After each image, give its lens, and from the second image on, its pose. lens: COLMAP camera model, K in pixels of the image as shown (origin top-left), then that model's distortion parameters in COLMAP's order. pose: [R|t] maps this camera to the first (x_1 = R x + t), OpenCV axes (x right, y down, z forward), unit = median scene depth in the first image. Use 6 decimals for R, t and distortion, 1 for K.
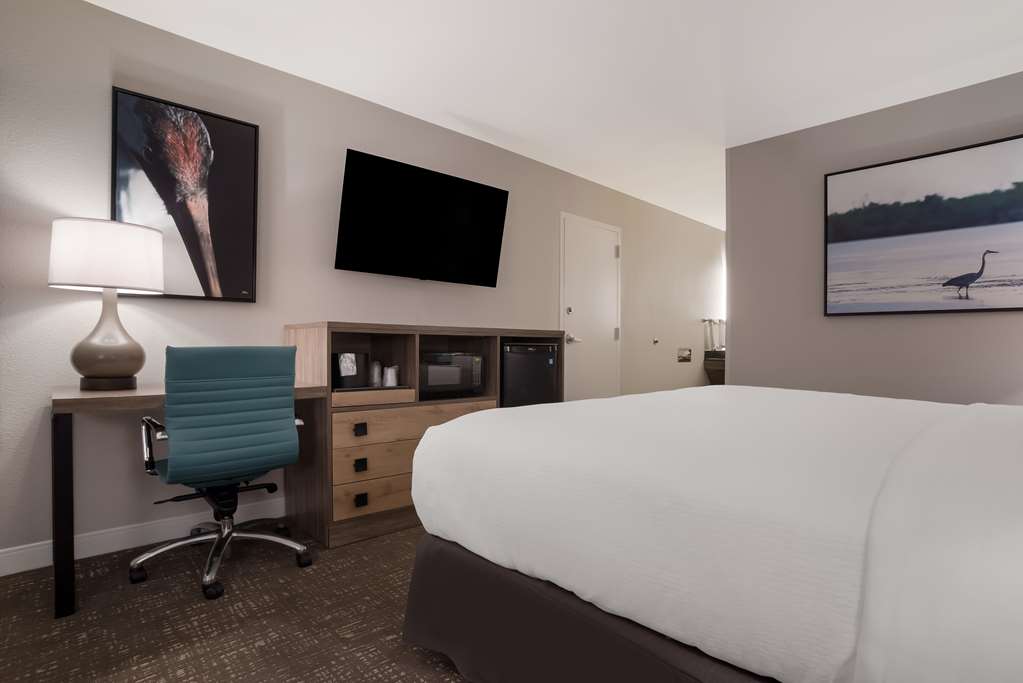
lens RADIAL K [[528.8, 0, 536.6], [0, 528.8, 332.4], [0, 0, 1]] dist [-0.030130, 0.006224]
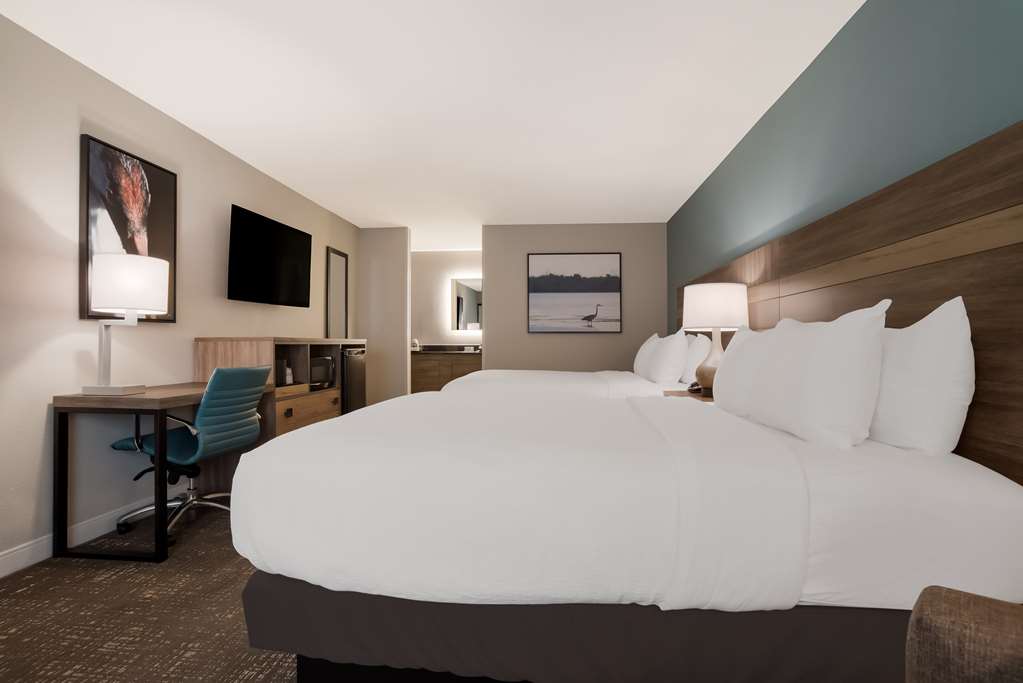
lens RADIAL K [[528.8, 0, 521.5], [0, 528.8, 346.8], [0, 0, 1]] dist [-0.030130, 0.006224]
pose [[0.769024, -0.014041, 0.639066, -0.740512], [-0.006712, 0.999526, 0.030038, -0.045576], [-0.639185, -0.027389, 0.768565, -0.454957]]
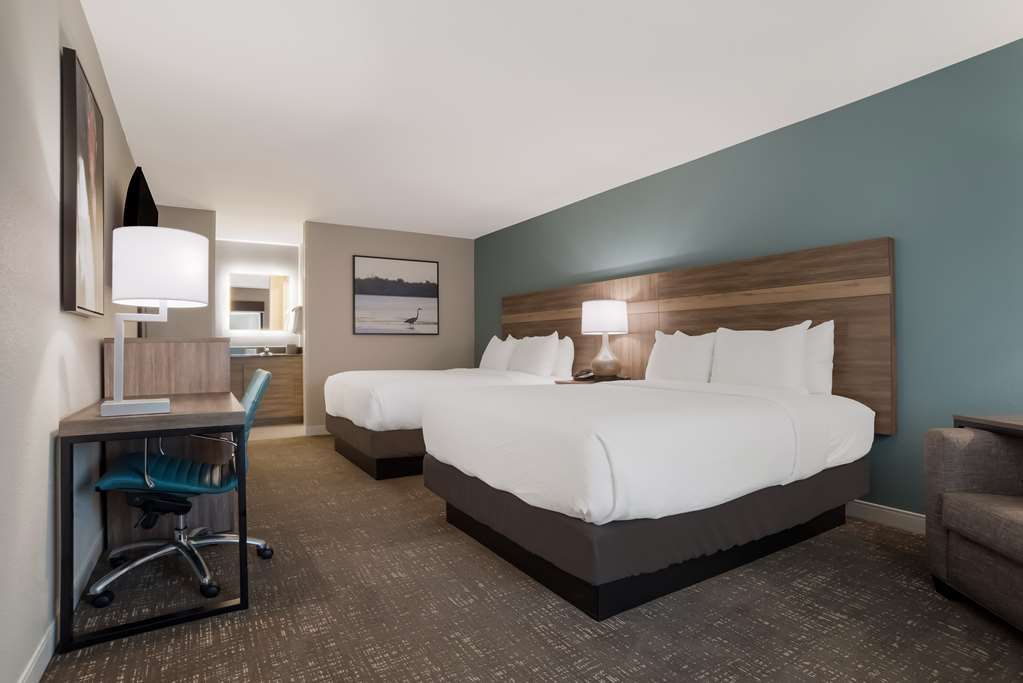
lens RADIAL K [[528.8, 0, 508.9], [0, 528.8, 350.2], [0, 0, 1]] dist [-0.030130, 0.006224]
pose [[0.212057, -0.022425, 0.977000, -1.304902], [-0.013743, 0.999569, 0.025926, -0.037156], [-0.977161, -0.018924, 0.211658, 0.110783]]
